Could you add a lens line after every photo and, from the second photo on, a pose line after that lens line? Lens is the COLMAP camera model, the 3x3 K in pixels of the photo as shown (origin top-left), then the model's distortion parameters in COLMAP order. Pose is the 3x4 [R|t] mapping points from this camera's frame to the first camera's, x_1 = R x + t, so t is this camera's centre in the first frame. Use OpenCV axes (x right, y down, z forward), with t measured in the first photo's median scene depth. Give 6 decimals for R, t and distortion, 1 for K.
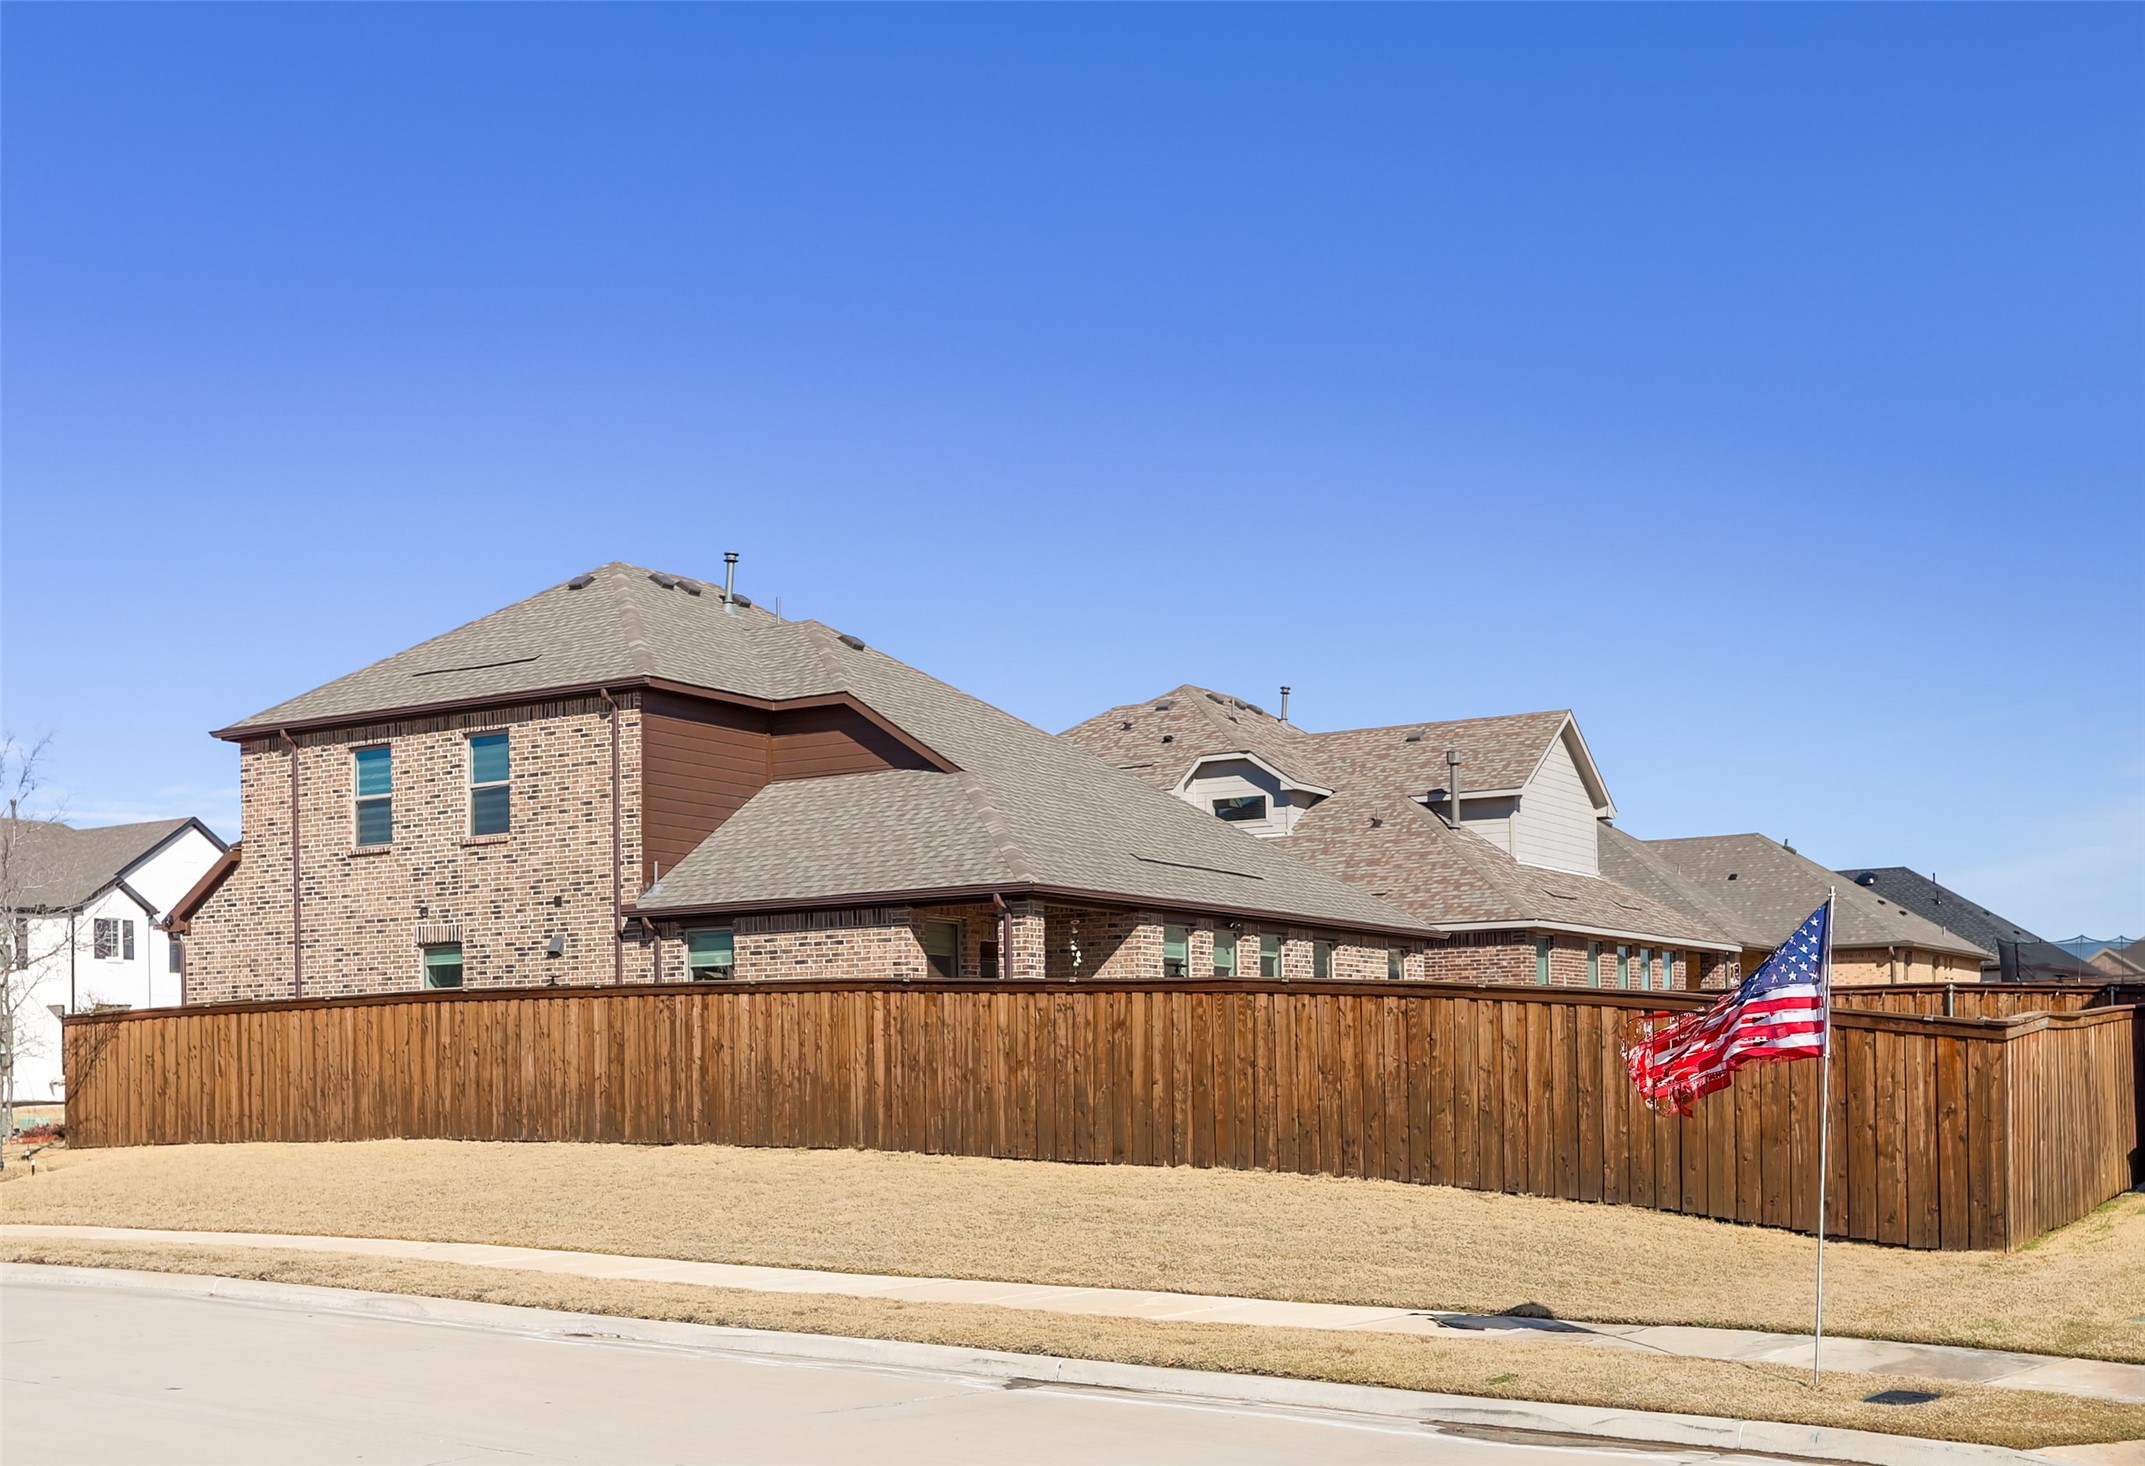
lens RADIAL K [[2507.4, 0, 1072.5], [0, 2507.4, 733.0], [0, 0, 1]] dist [-0.088199, -0.000144]
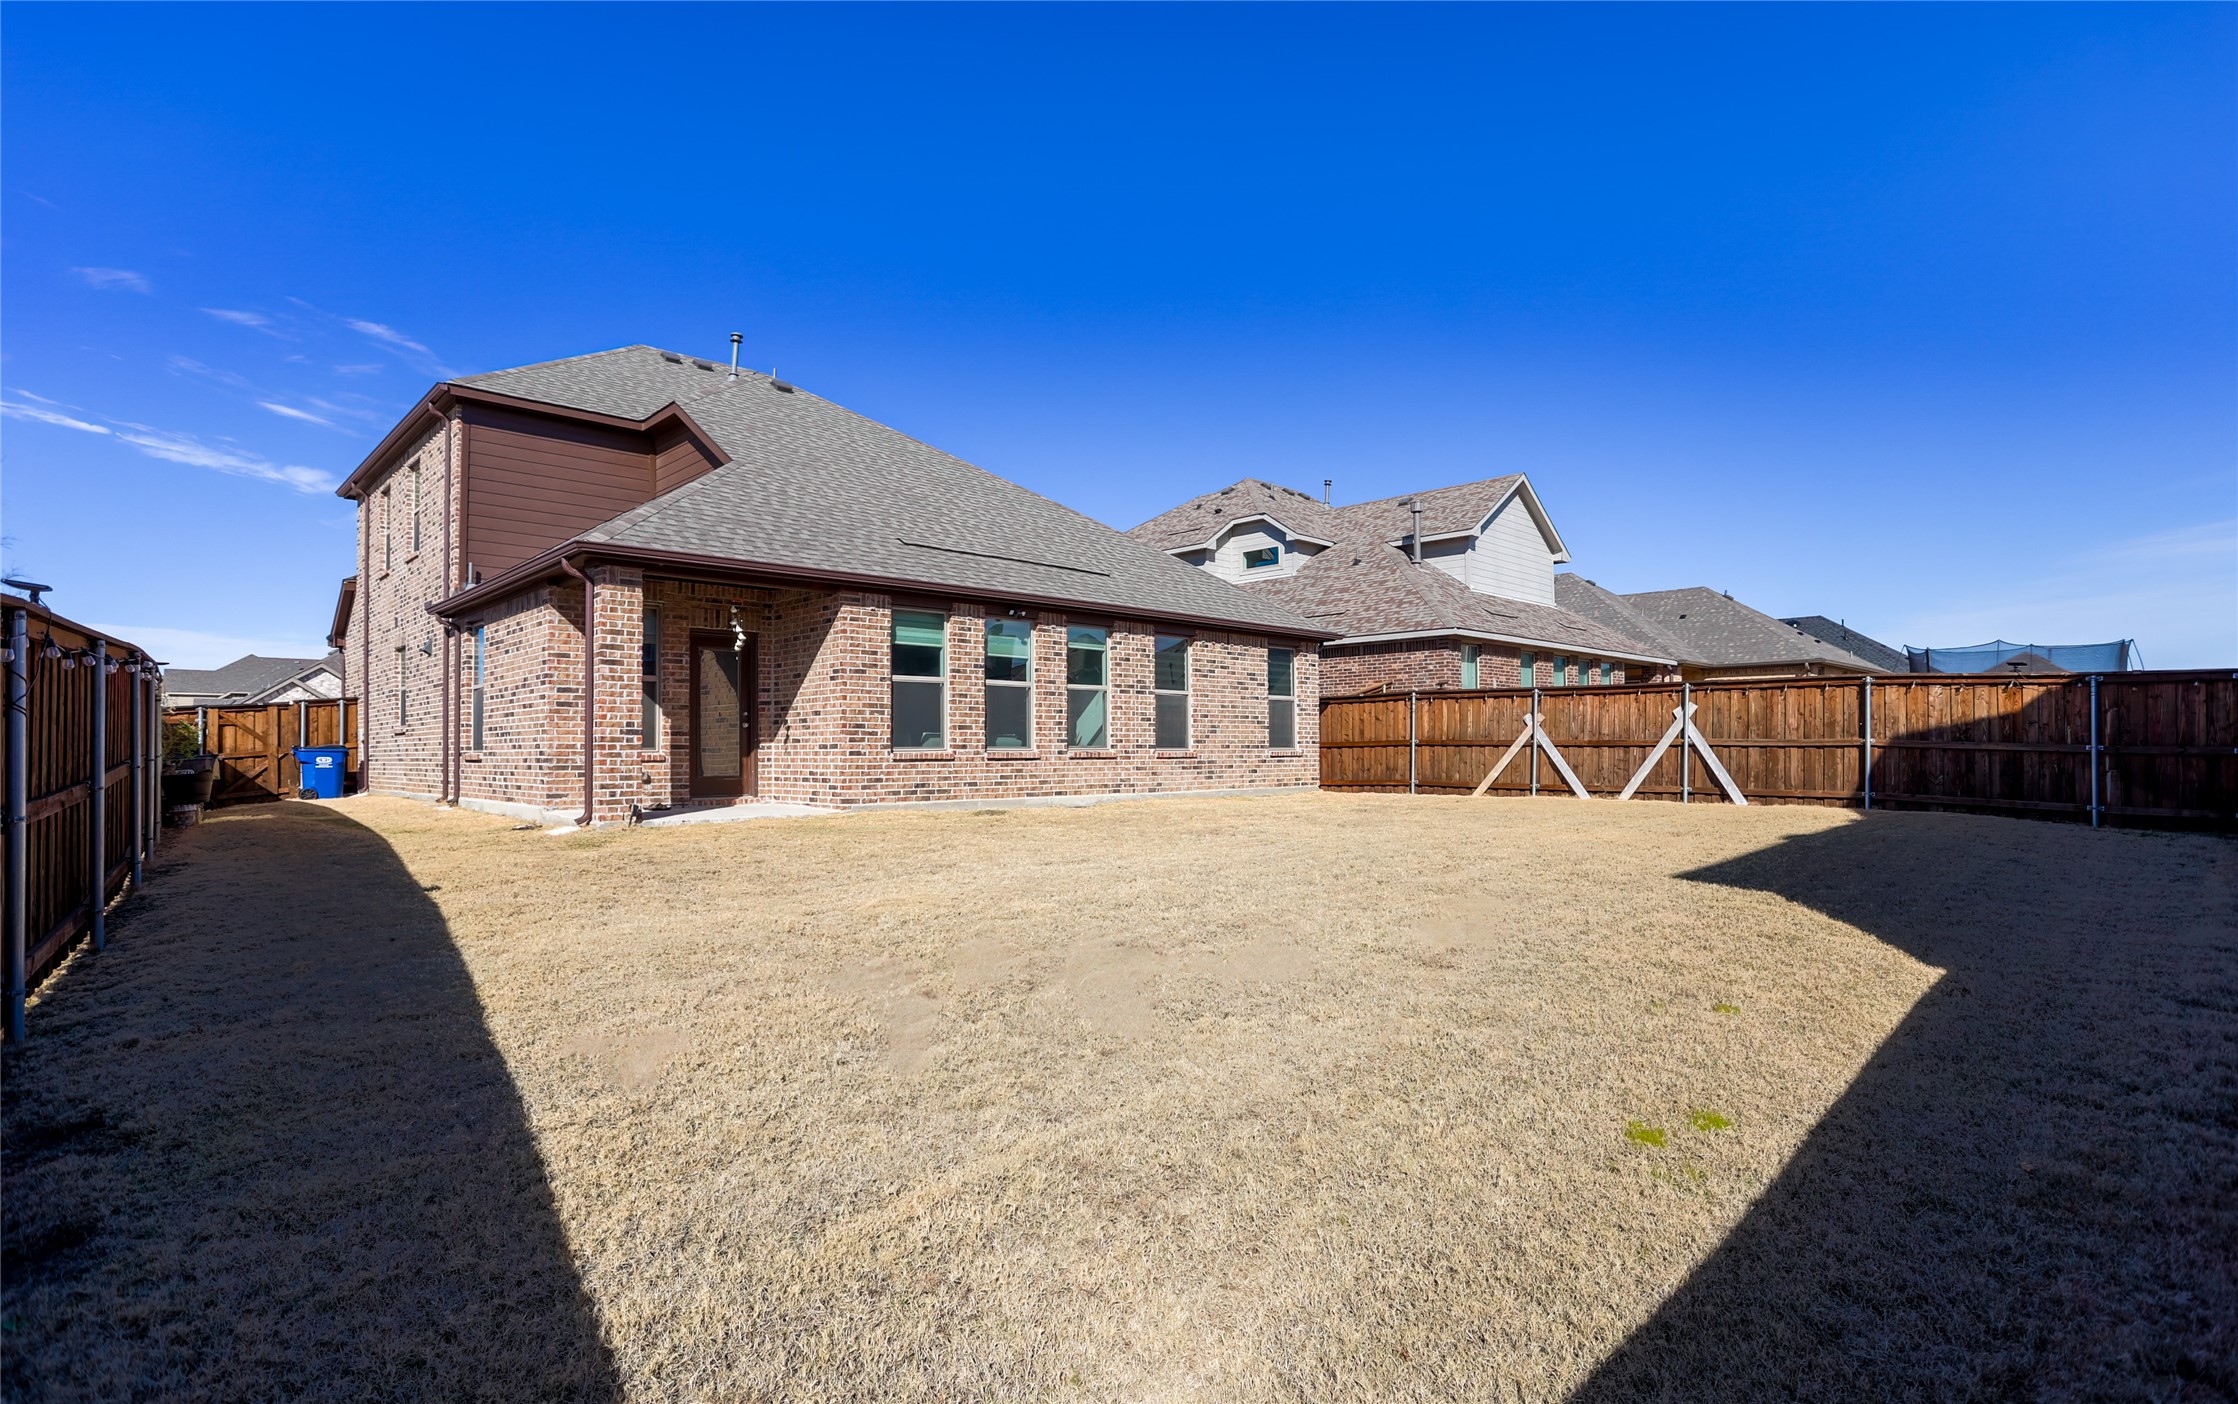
lens RADIAL K [[1092.6, 0, 1129.6], [0, 1092.6, 727.2], [0, 0, 1]] dist [-0.039948, -0.000082]
pose [[0.969561, 0.001720, -0.244842, 0.184546], [0.028068, 0.992603, 0.118119, 0.064303], [0.243234, -0.121396, 0.962341, 0.542620]]
